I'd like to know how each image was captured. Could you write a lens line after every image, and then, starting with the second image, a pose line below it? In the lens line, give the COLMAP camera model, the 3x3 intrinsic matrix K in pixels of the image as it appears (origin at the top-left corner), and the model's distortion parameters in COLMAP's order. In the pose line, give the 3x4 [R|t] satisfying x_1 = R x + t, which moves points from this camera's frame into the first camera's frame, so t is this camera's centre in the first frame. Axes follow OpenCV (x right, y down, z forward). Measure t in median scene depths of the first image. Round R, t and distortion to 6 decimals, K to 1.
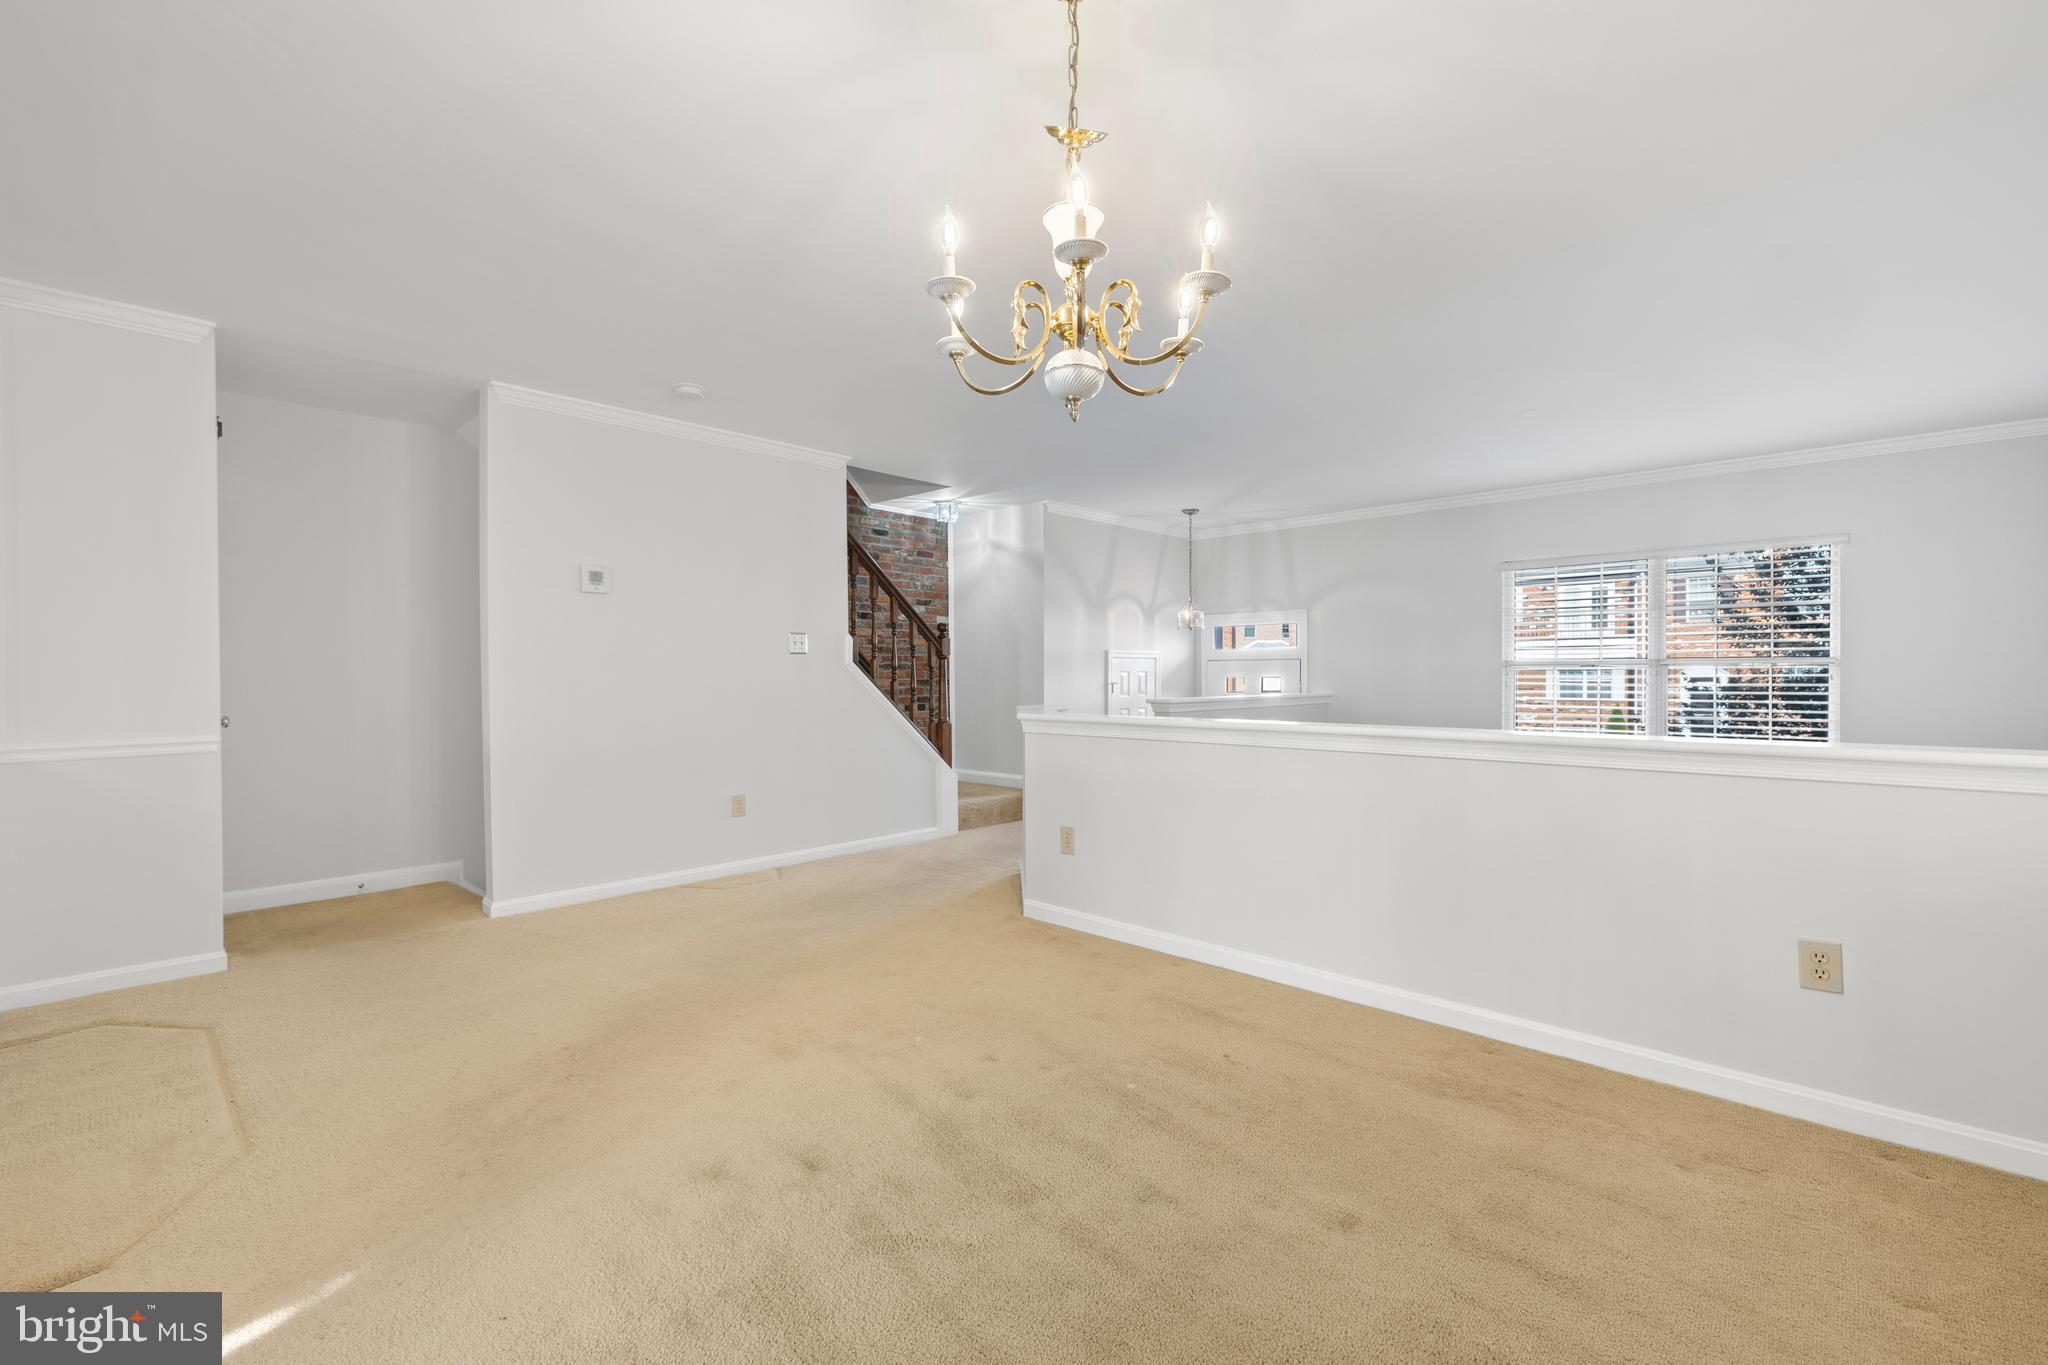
lens RADIAL K [[883.0, 0, 1024.3], [0, 883.0, 675.1], [0, 0, 1]] dist [0.000542, 0.000069]
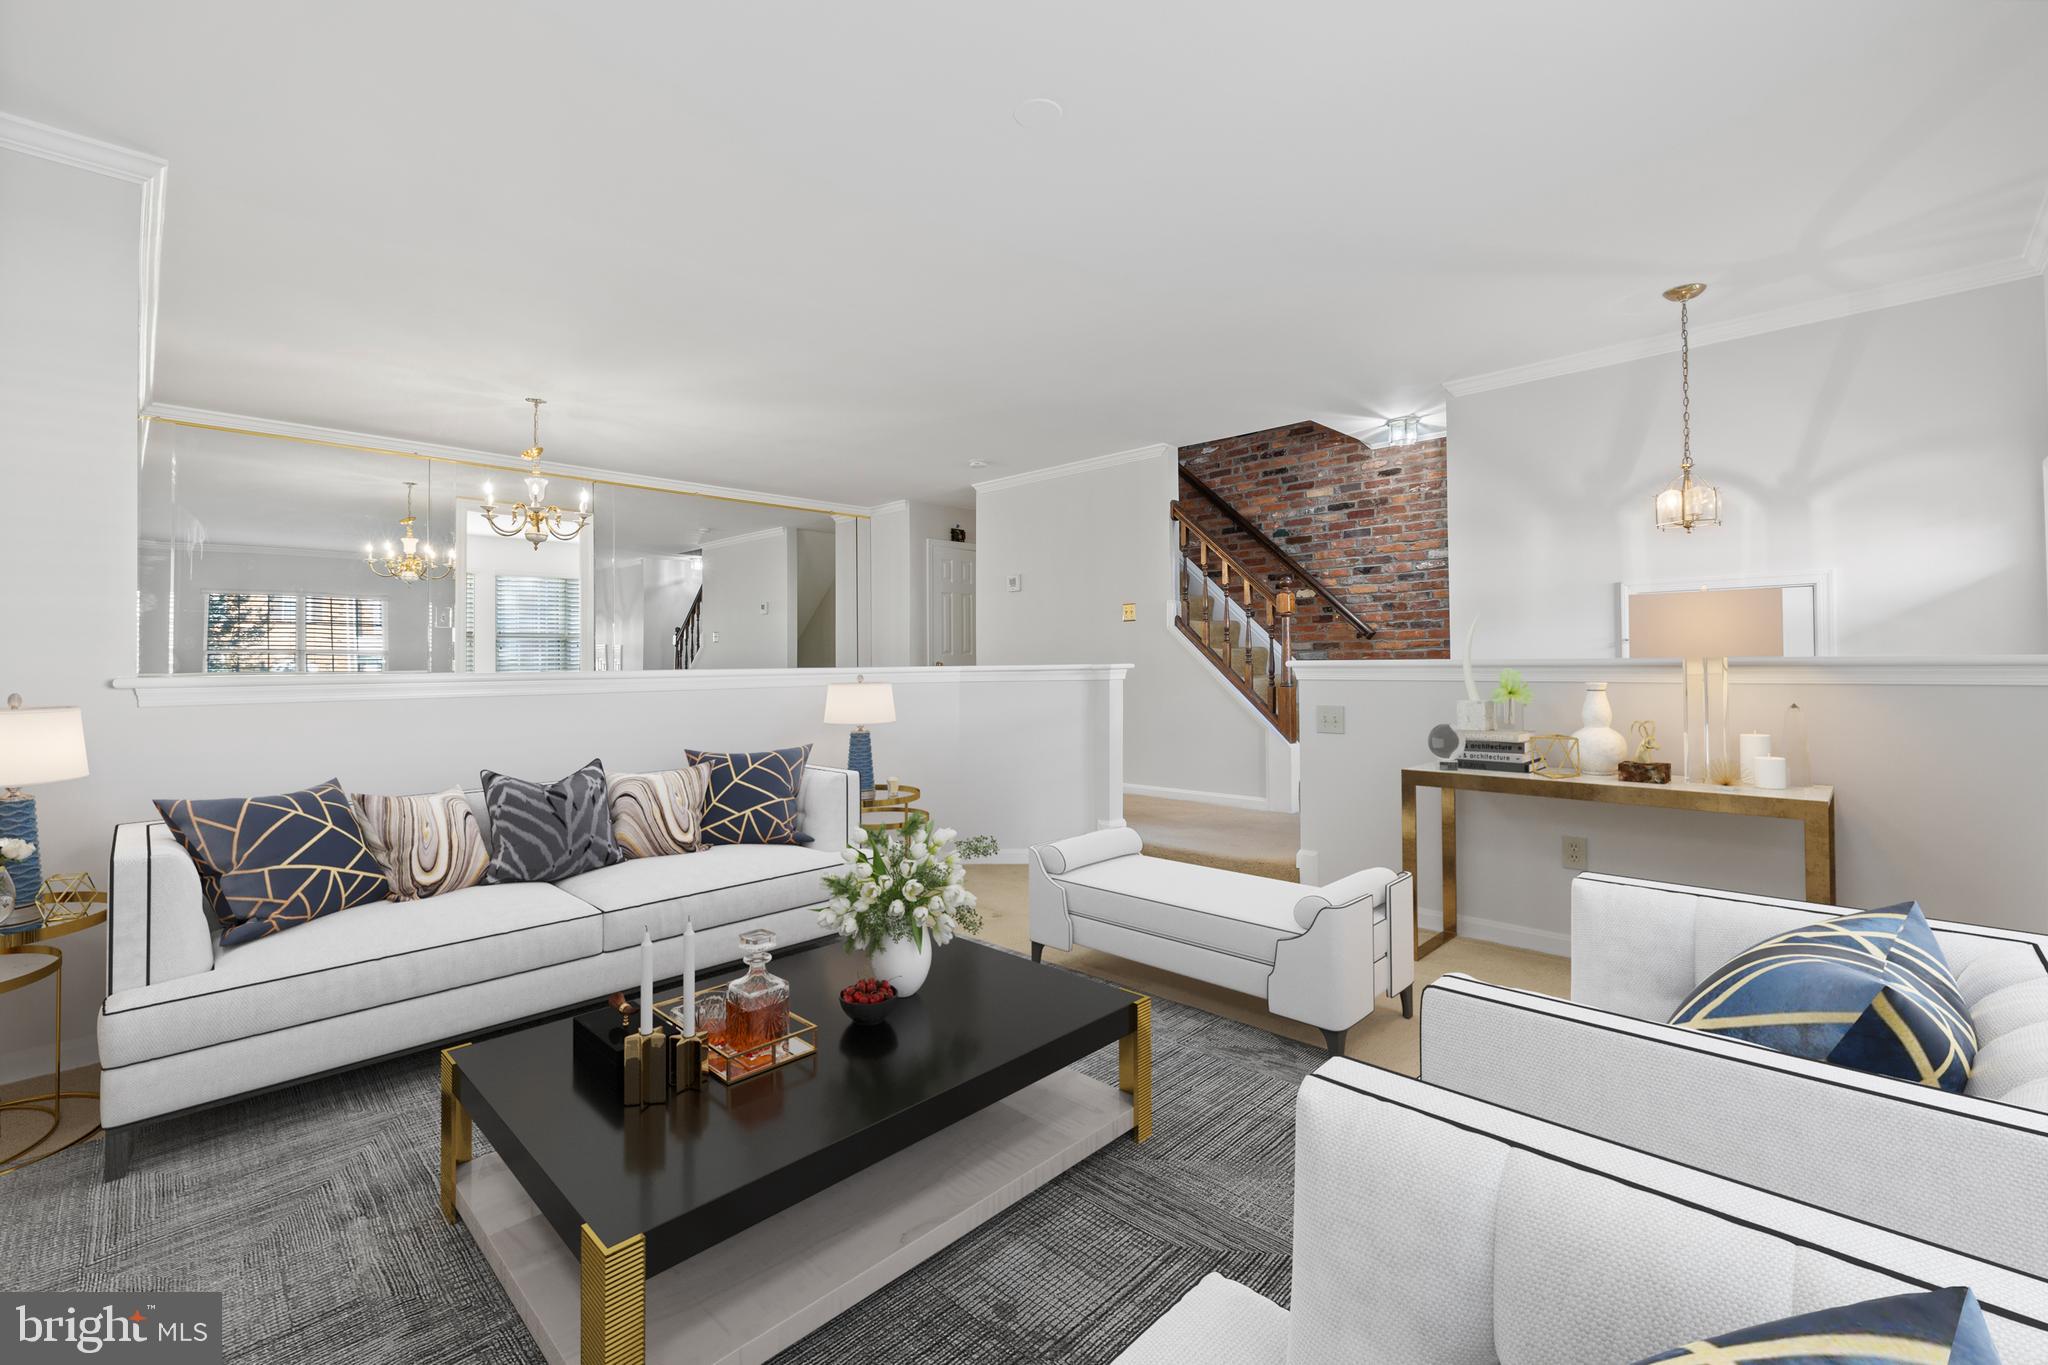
lens RADIAL K [[863.8, 0, 1020.7], [0, 863.8, 671.6], [0, 0, 1]] dist [0.000054, 0.000467]
pose [[0.014277, 0.014519, -0.999793, 0.685988], [0.013925, 0.999795, 0.014718, 0.017818], [0.999801, -0.014132, 0.014072, 0.616301]]
